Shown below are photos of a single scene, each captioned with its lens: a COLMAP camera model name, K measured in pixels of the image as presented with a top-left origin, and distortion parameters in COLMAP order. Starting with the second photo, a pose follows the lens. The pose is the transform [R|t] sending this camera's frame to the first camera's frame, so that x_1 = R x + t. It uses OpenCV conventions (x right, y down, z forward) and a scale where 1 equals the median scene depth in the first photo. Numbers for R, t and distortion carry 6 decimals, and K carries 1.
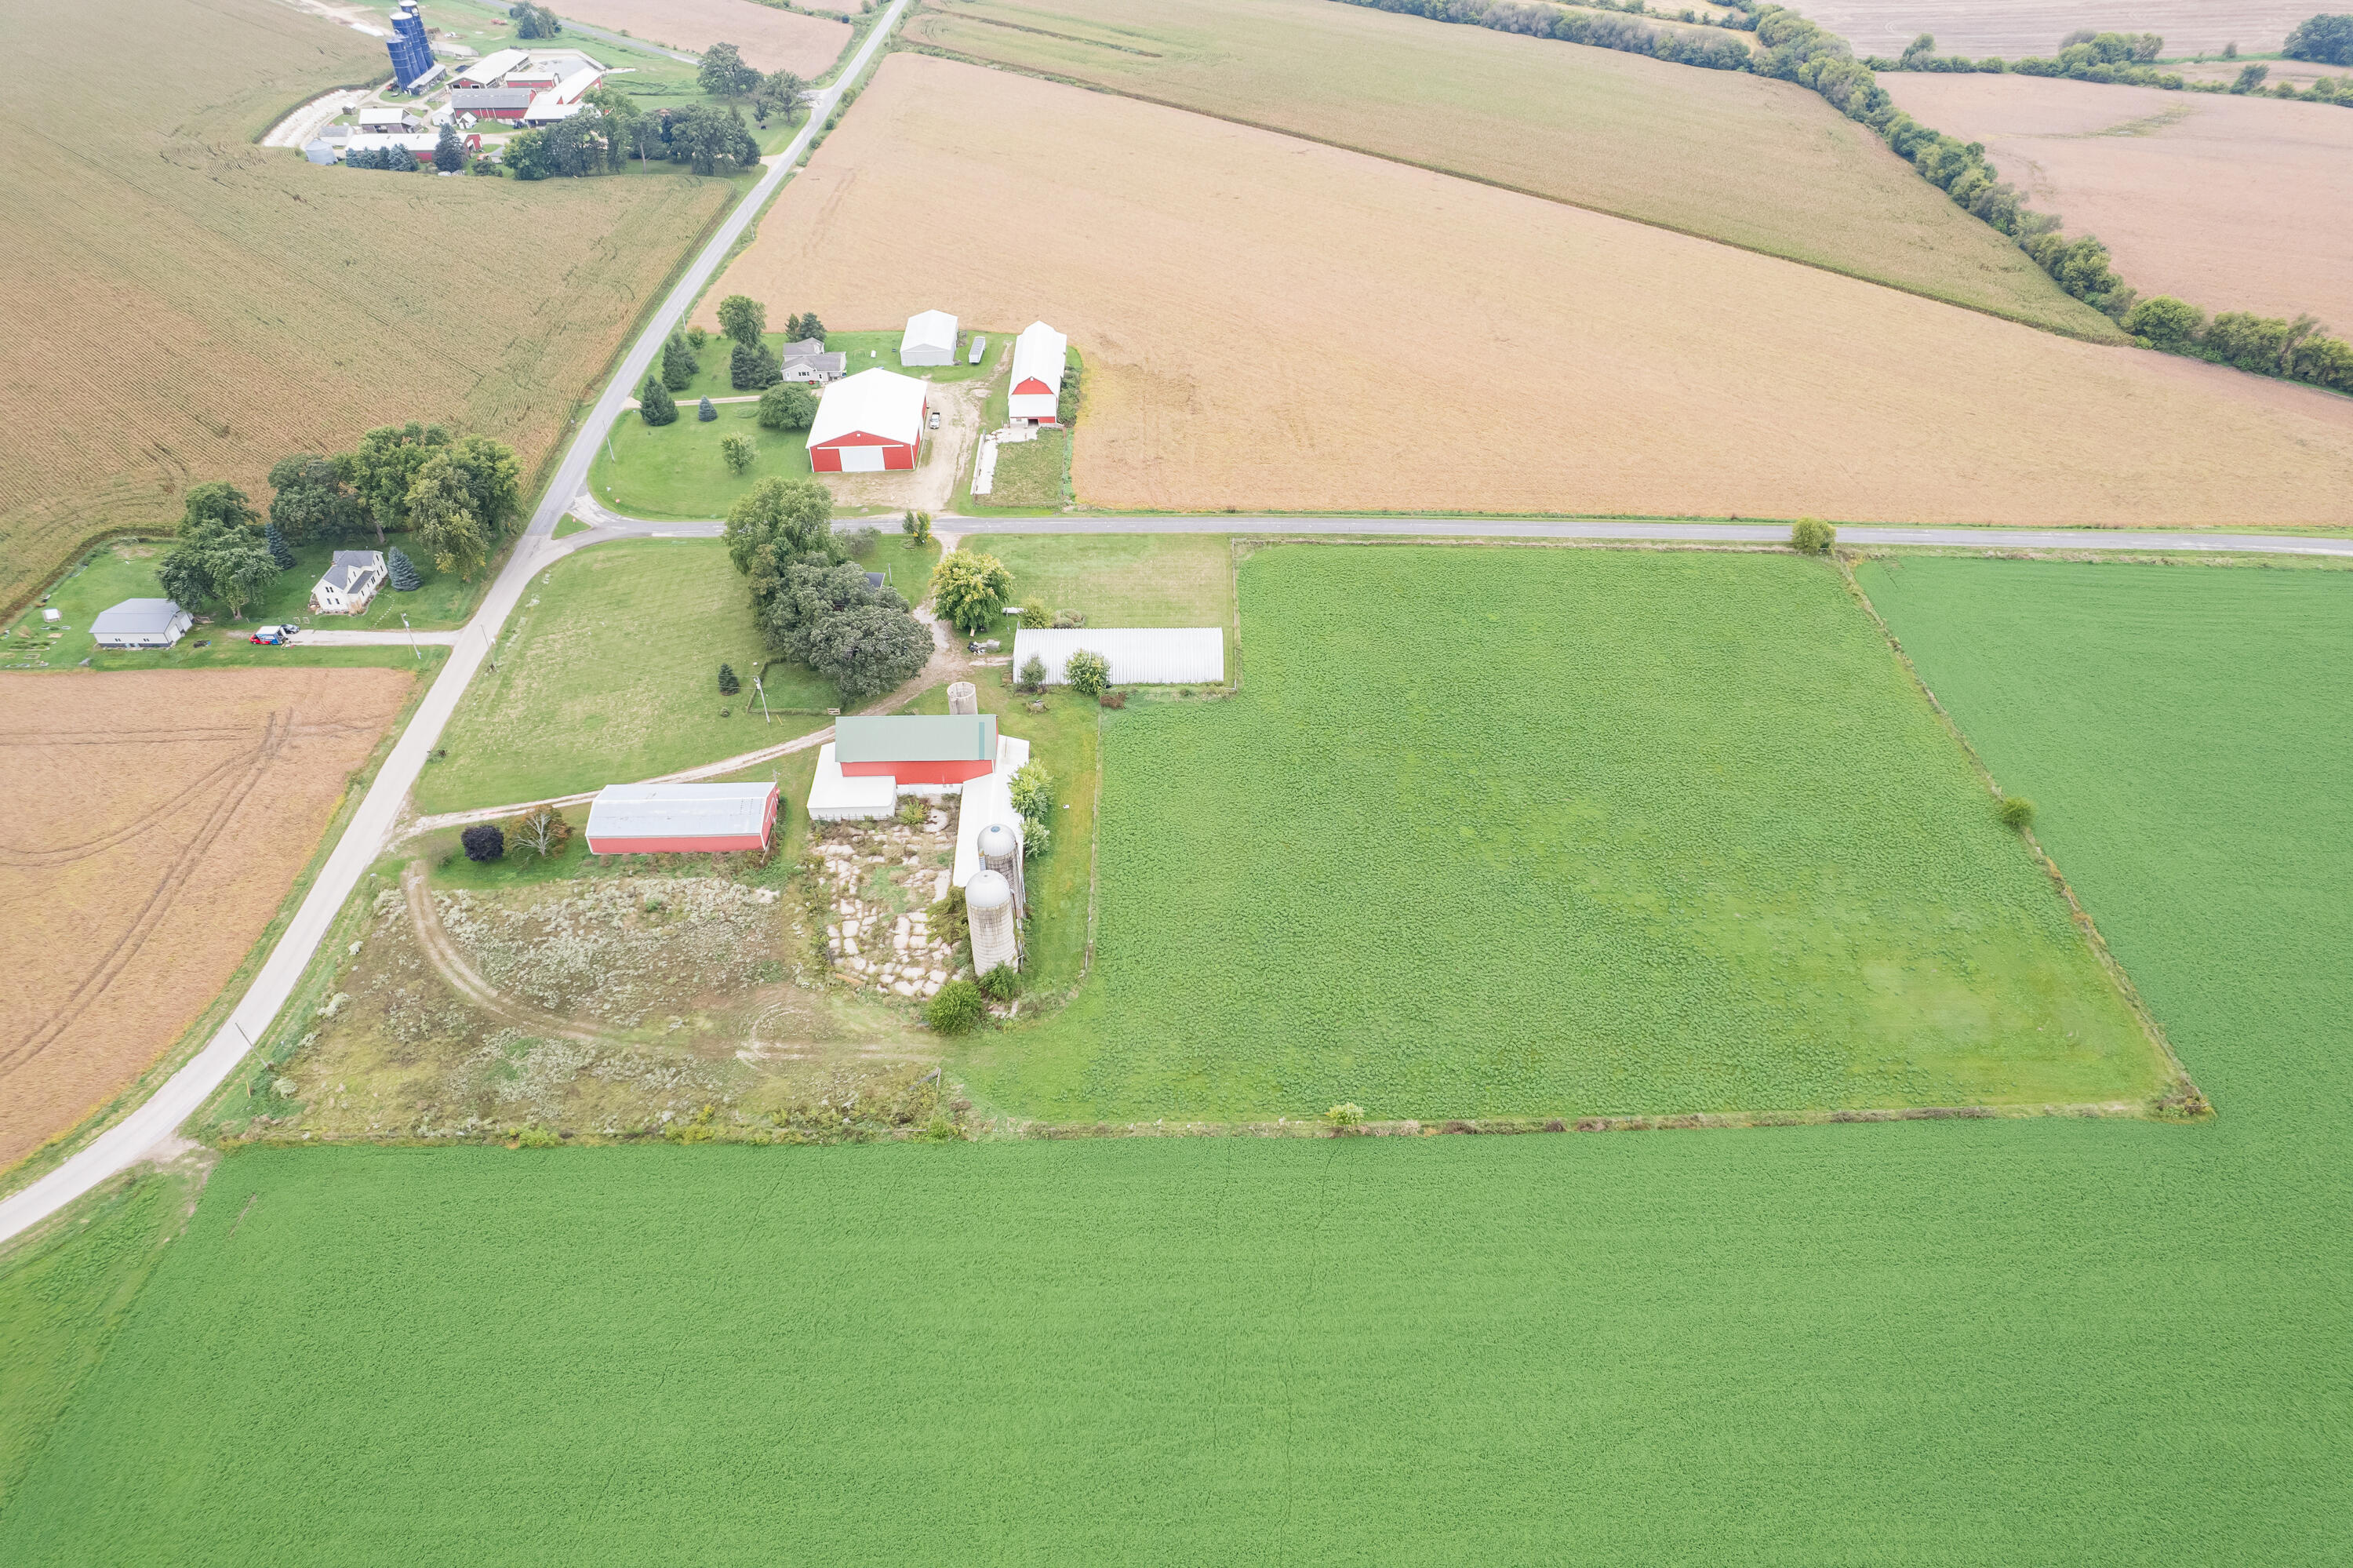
lens RADIAL K [[1506.8, 0, 1177.5], [0, 1506.8, 777.8], [0, 0, 1]] dist [-0.069178, 0.057886]
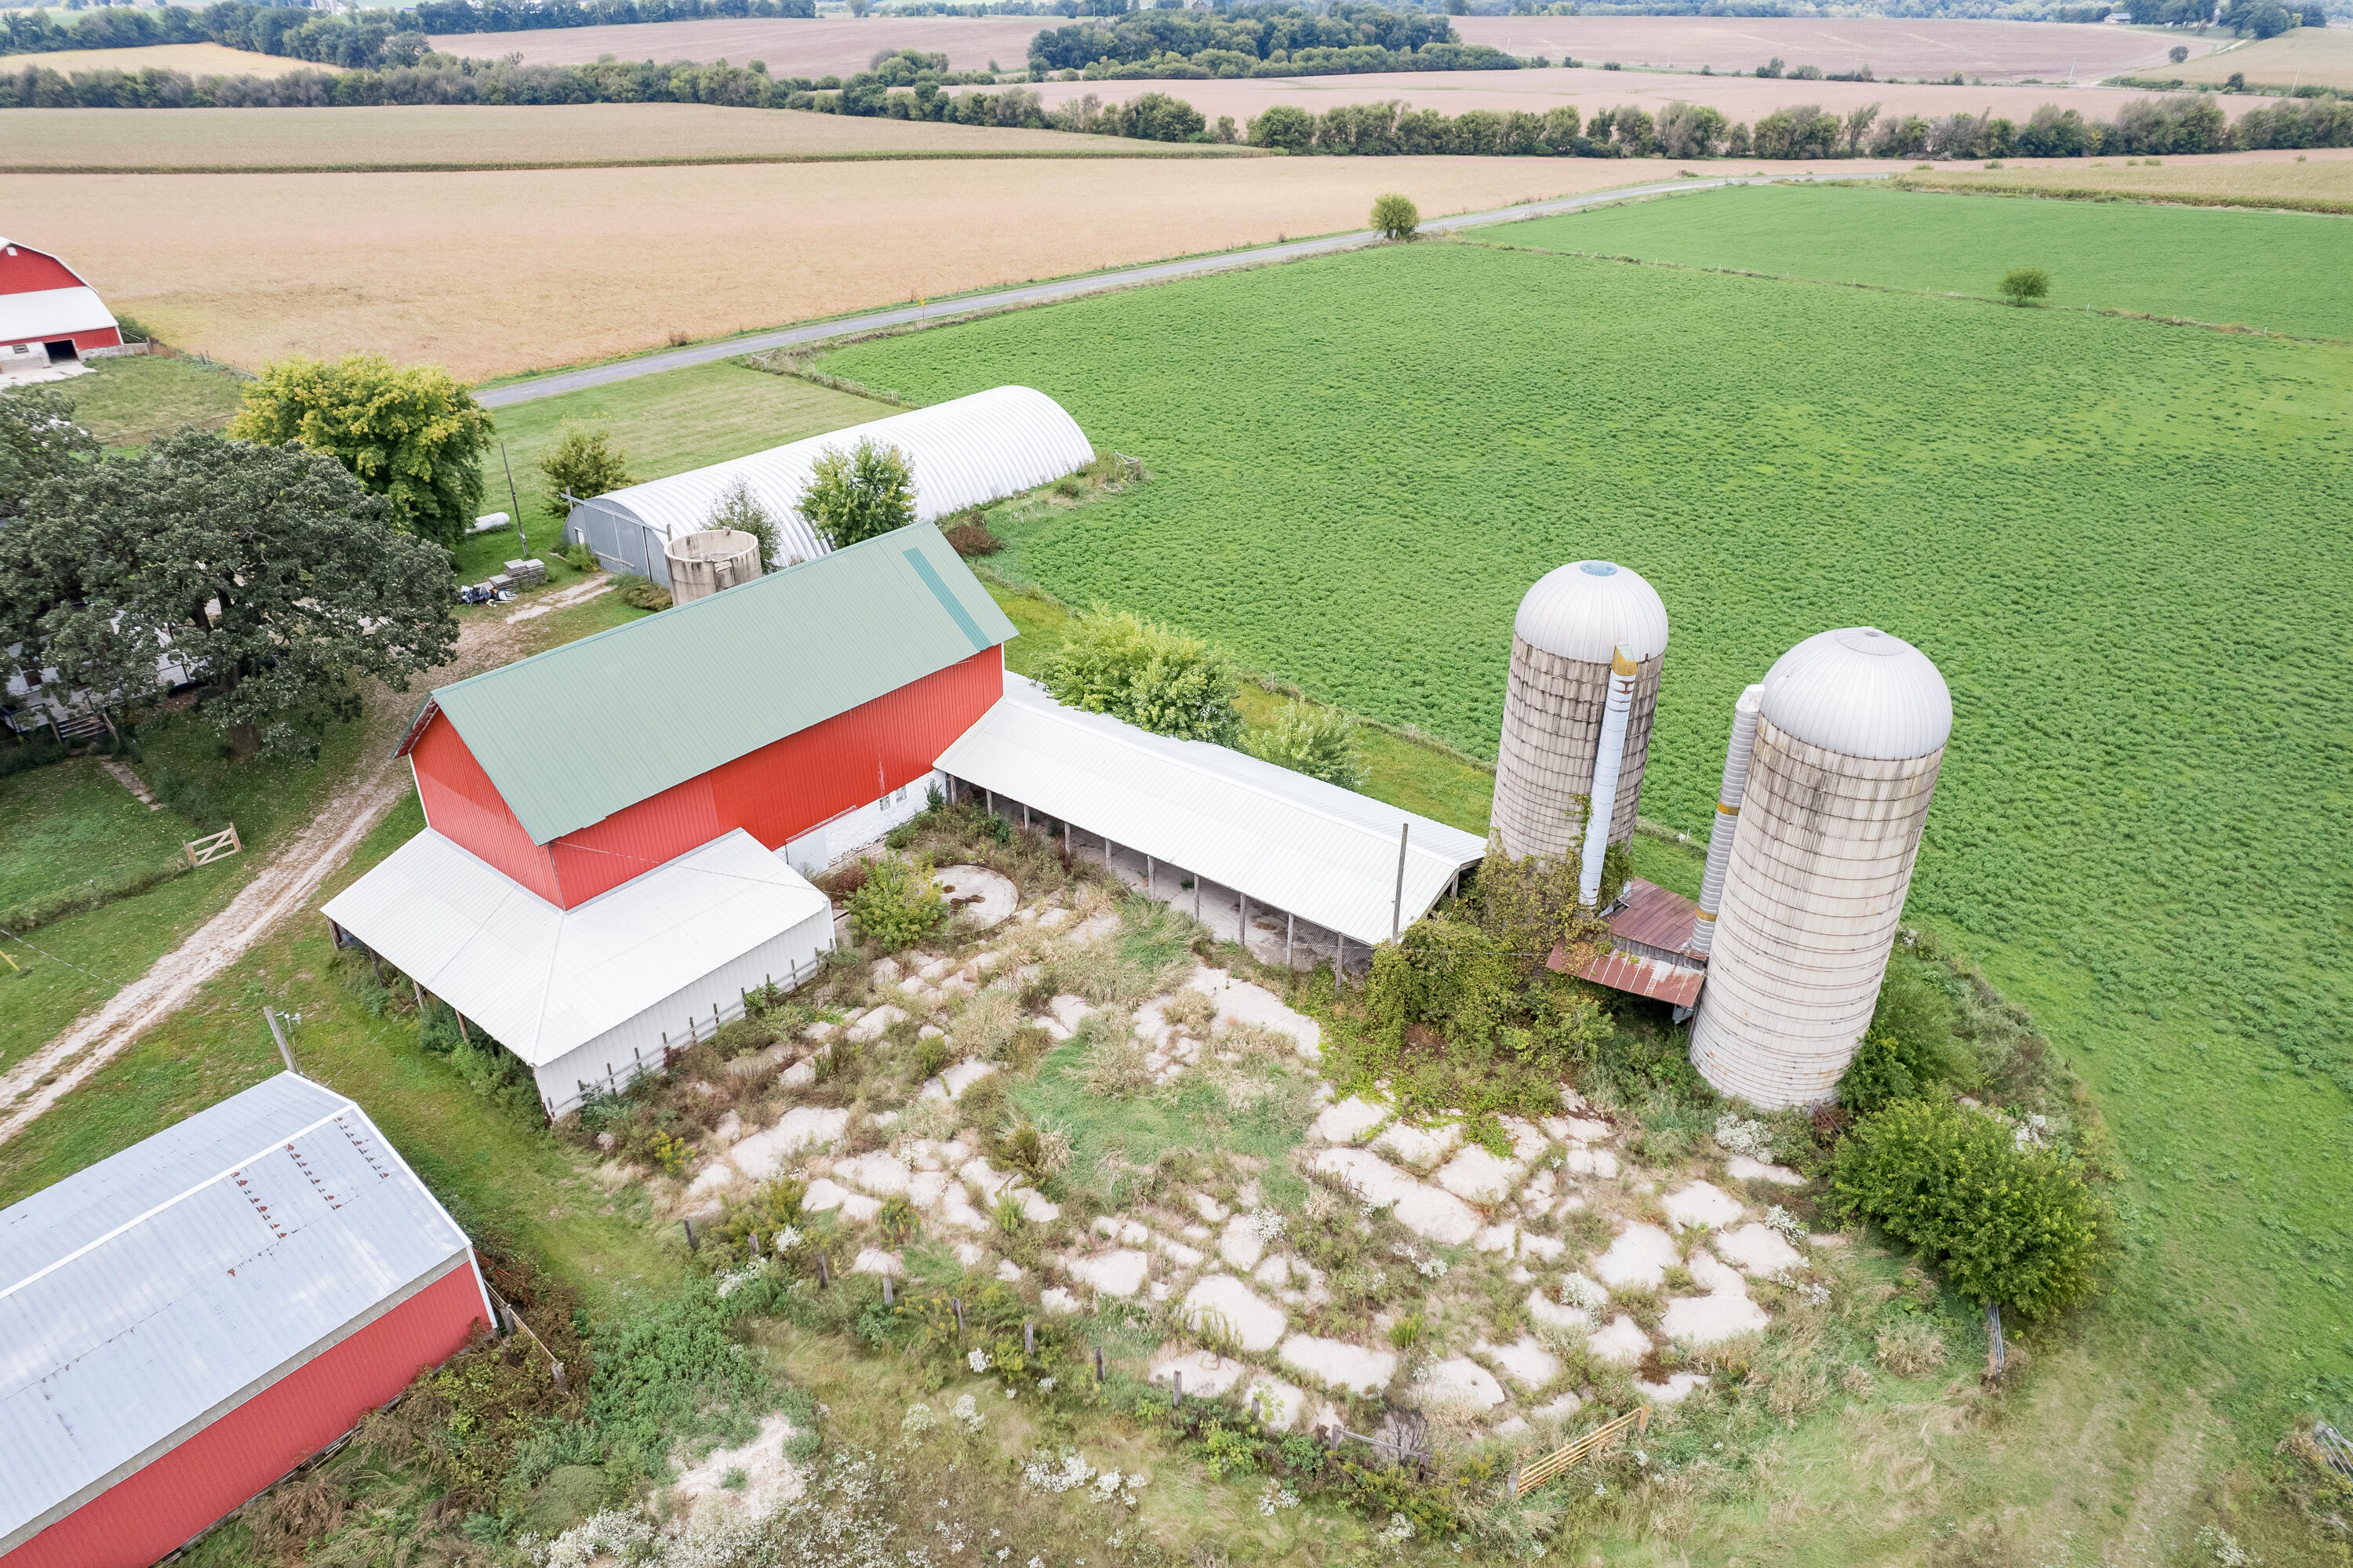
lens RADIAL K [[1506.8, 0, 1168.1], [0, 1506.8, 782.1], [0, 0, 1]] dist [-0.069178, 0.057886]
pose [[0.642258, -0.361351, 0.675966, -0.295951], [0.479092, 0.877654, 0.013965, 0.022705], [-0.598310, 0.314881, 0.736800, 0.714990]]
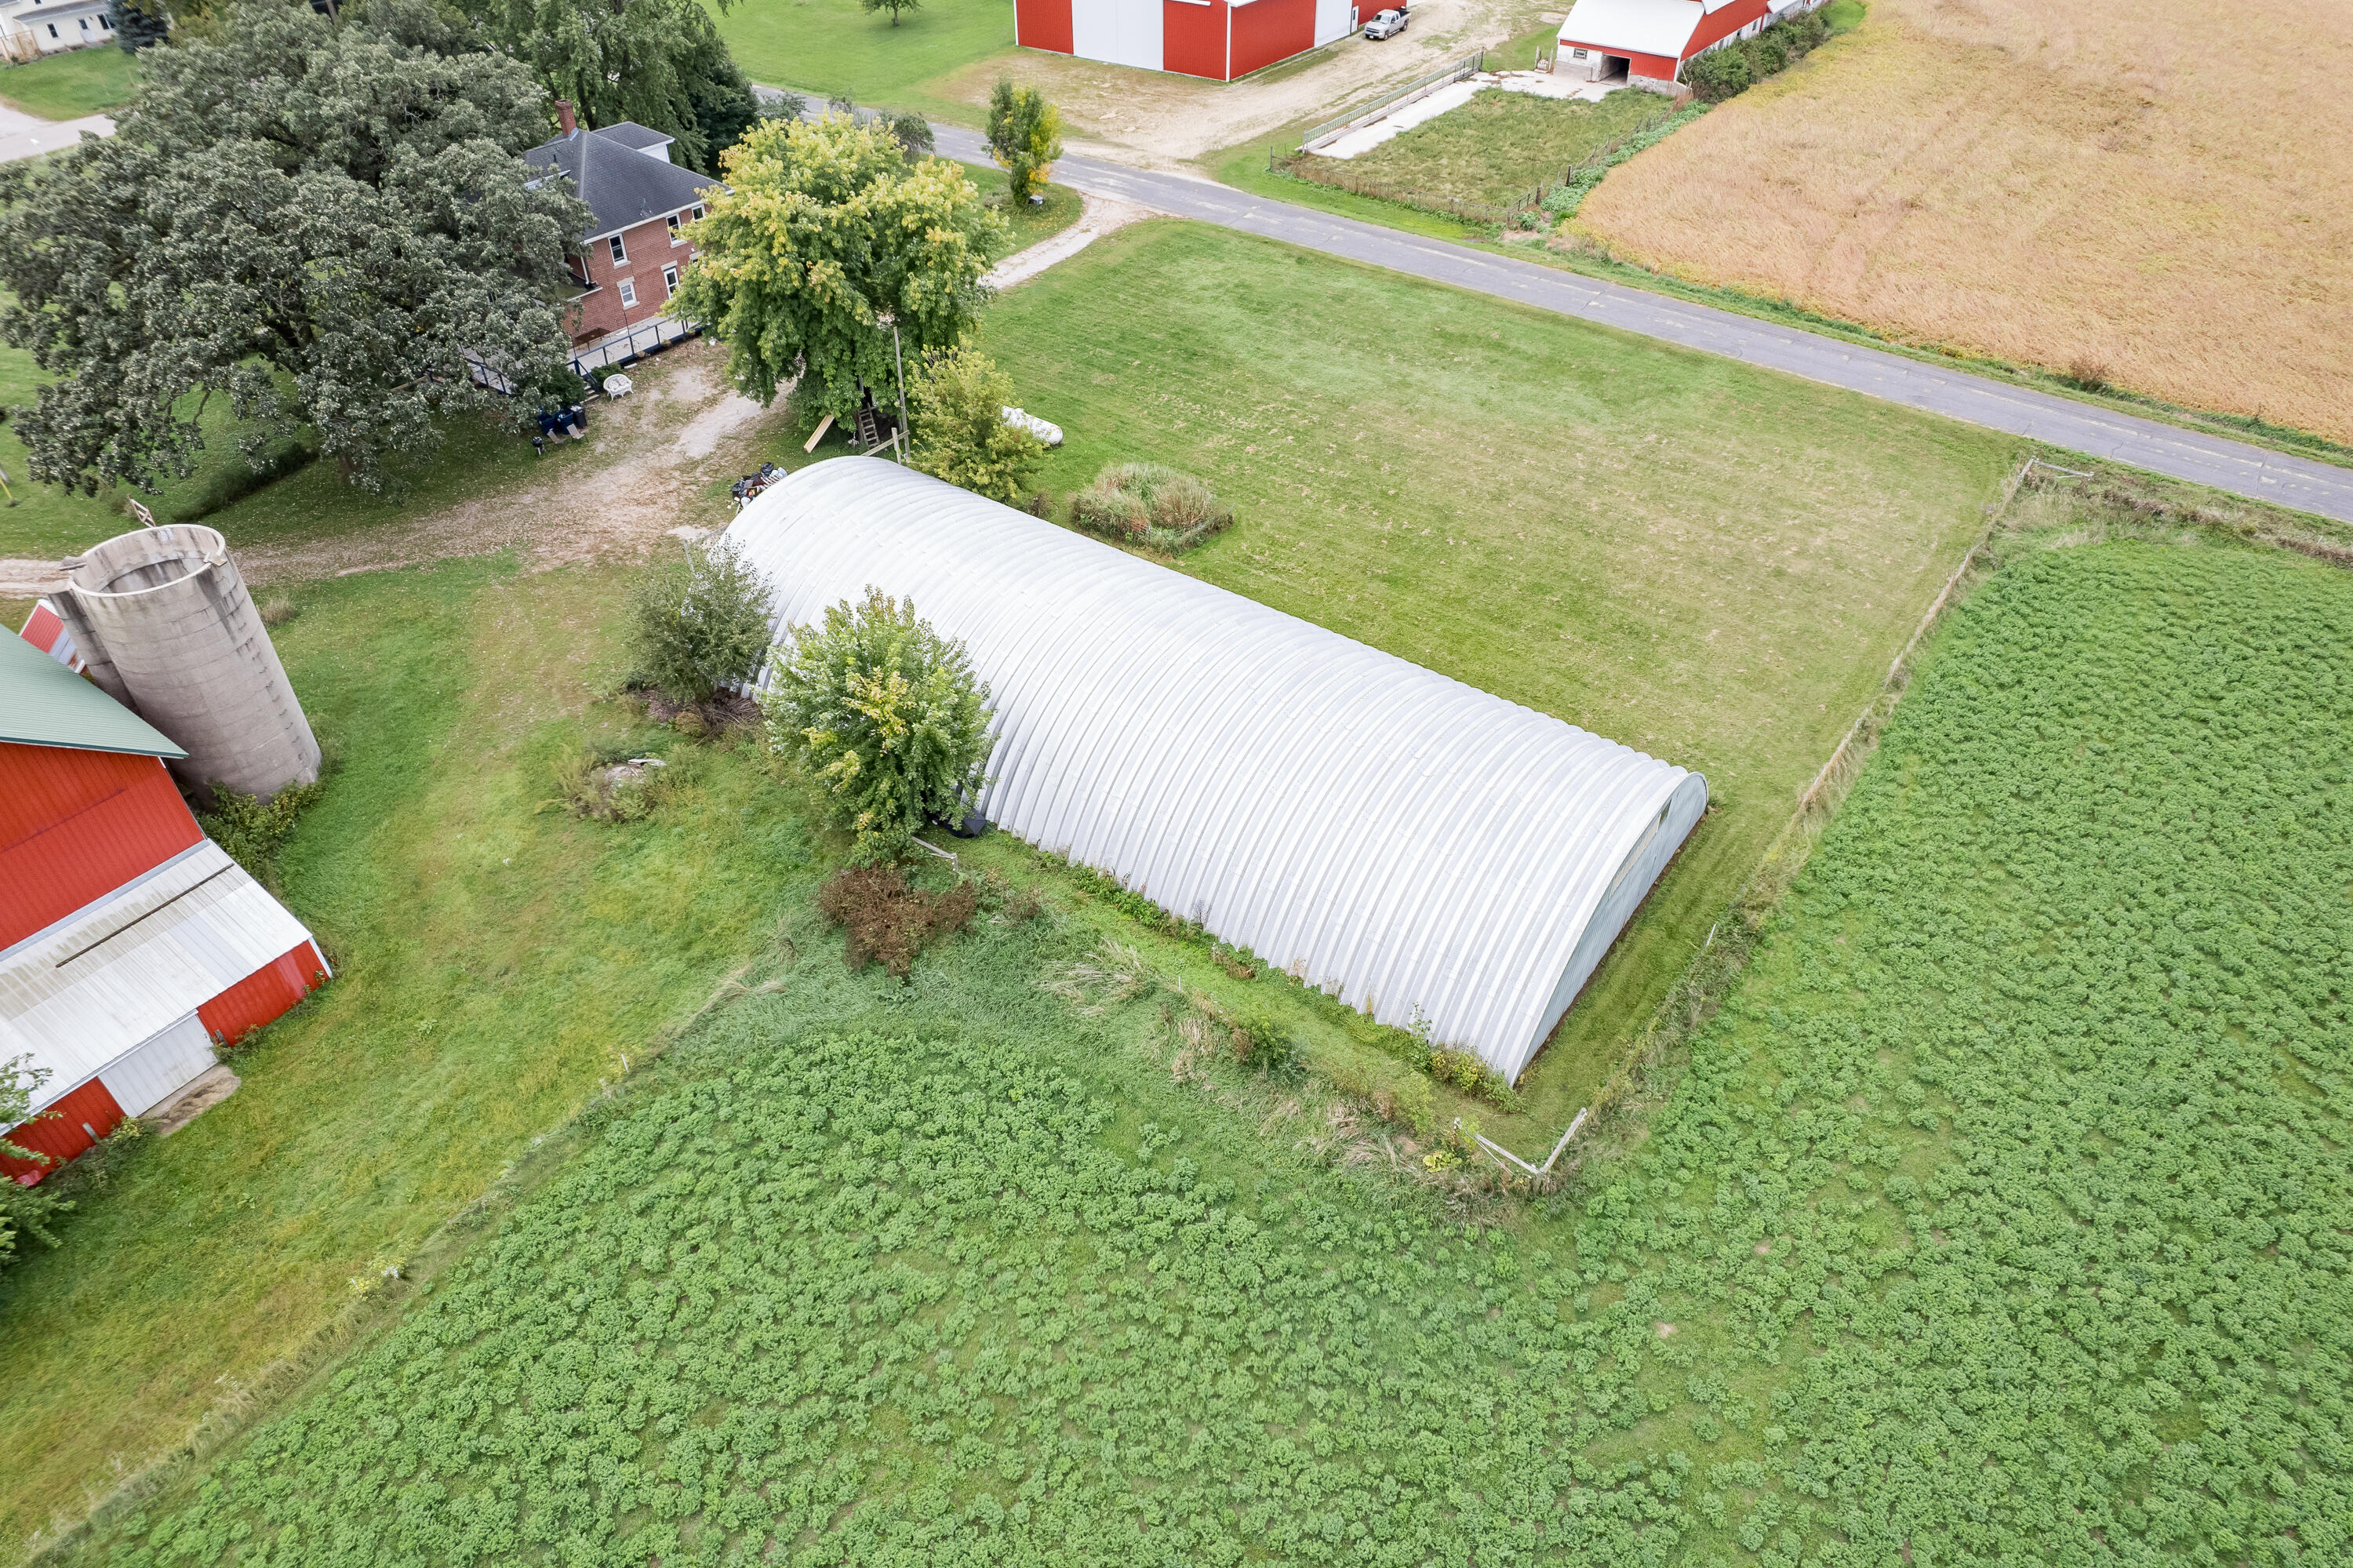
lens RADIAL K [[1506.8, 0, 1183.0], [0, 1506.8, 782.5], [0, 0, 1]] dist [-0.069178, 0.057886]
pose [[0.804380, 0.381511, -0.455436, 0.064617], [-0.378847, 0.919881, 0.101459, -0.099175], [0.457655, 0.090929, 0.884468, 0.863859]]
